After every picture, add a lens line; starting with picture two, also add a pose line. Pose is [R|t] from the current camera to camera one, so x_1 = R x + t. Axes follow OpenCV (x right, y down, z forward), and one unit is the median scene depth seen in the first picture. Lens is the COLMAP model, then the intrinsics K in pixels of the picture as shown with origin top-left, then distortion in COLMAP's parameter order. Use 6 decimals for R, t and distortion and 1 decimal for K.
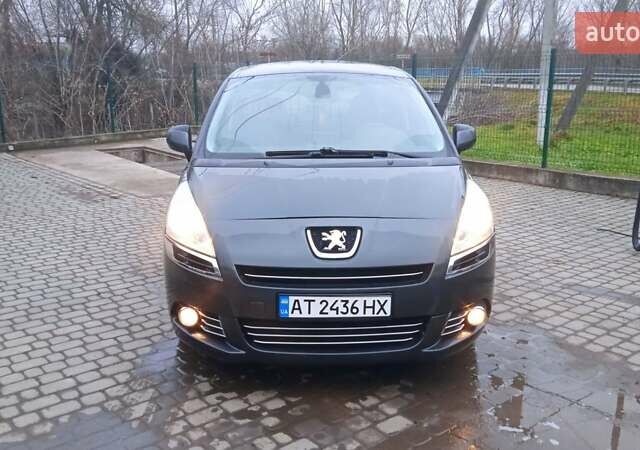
lens RADIAL K [[659.2, 0, 320.0], [0, 659.2, 225.0], [0, 0, 1]] dist [0.002766, 0.002424]
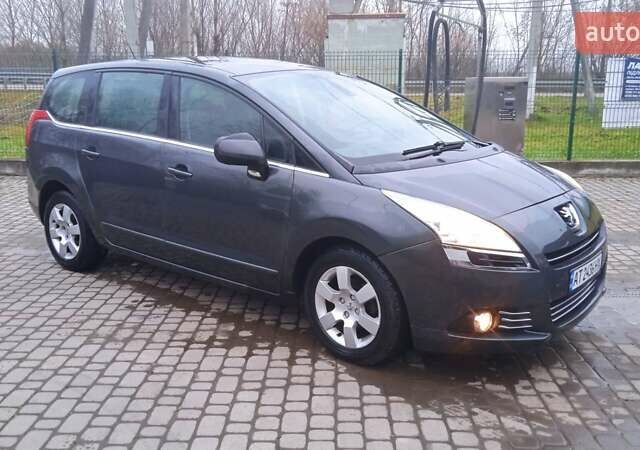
lens RADIAL K [[659.2, 0, 320.0], [0, 659.2, 225.0], [0, 0, 1]] dist [0.002766, 0.002424]
pose [[0.668333, -0.175425, 0.722881, -1.035570], [0.175250, 0.981572, 0.076177, -0.115729], [-0.722924, 0.075773, 0.686760, 0.501902]]
